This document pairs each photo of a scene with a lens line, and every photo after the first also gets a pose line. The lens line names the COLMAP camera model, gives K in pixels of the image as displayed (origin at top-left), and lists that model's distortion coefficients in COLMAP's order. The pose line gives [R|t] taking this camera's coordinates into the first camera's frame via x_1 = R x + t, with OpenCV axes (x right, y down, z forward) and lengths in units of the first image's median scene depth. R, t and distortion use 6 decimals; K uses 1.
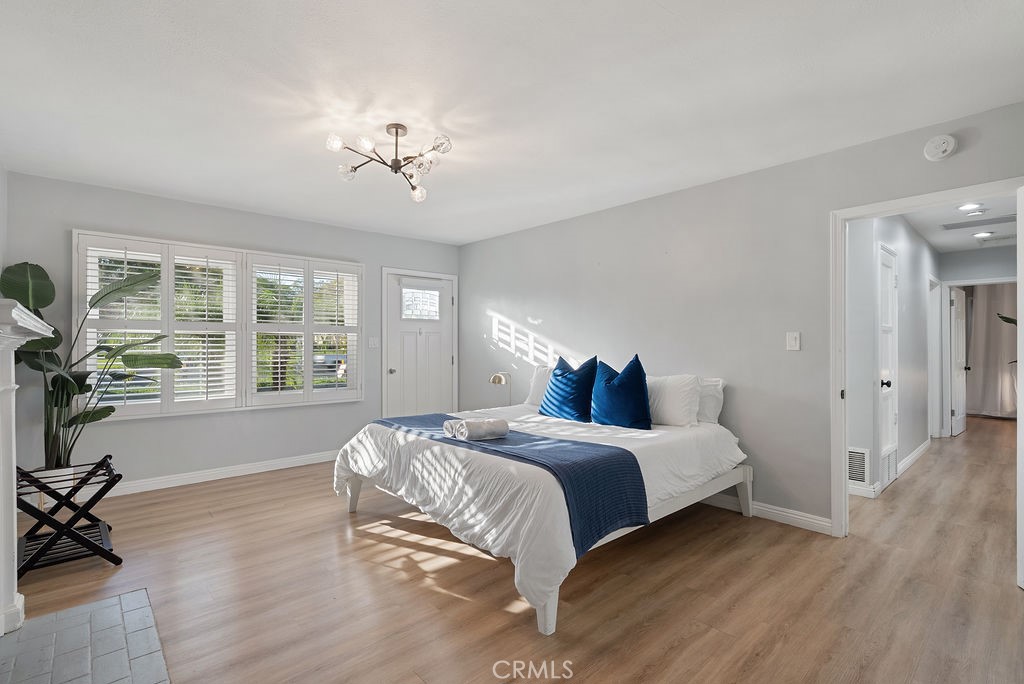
lens RADIAL K [[476.4, 0, 512.0], [0, 476.4, 342.0], [0, 0, 1]] dist [-0.003413, 0.000367]
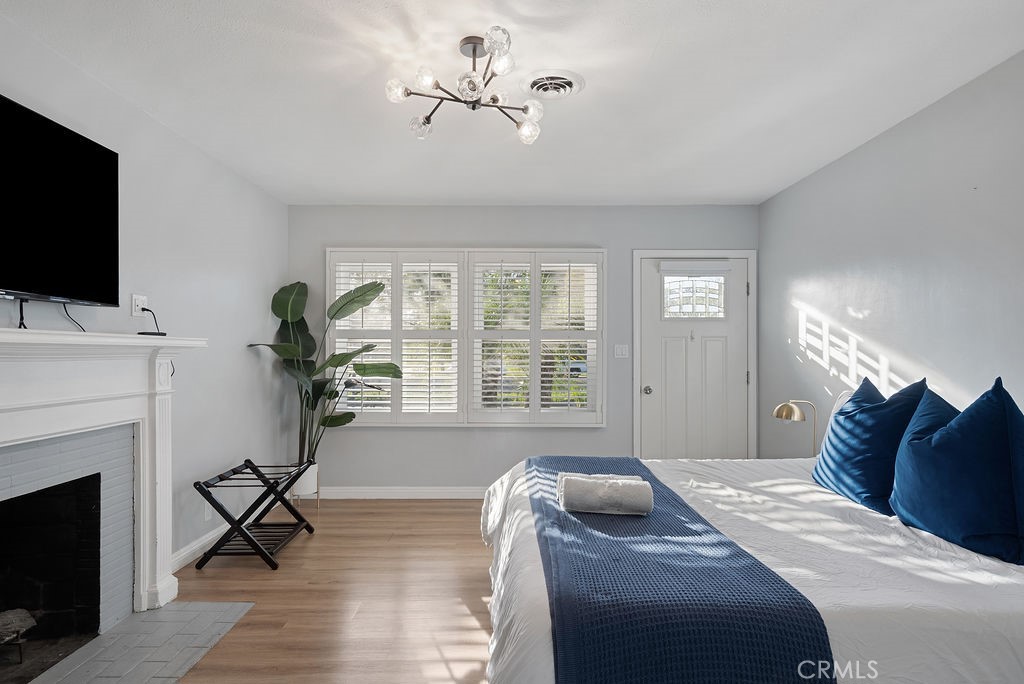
lens RADIAL K [[568.8, 0, 512.7], [0, 568.8, 350.4], [0, 0, 1]] dist [0.002821, 0.000609]
pose [[0.745643, -0.001784, -0.666344, 0.217434], [0.001635, 0.999998, -0.000848, 0.000214], [0.666344, -0.000457, 0.745644, 0.253436]]
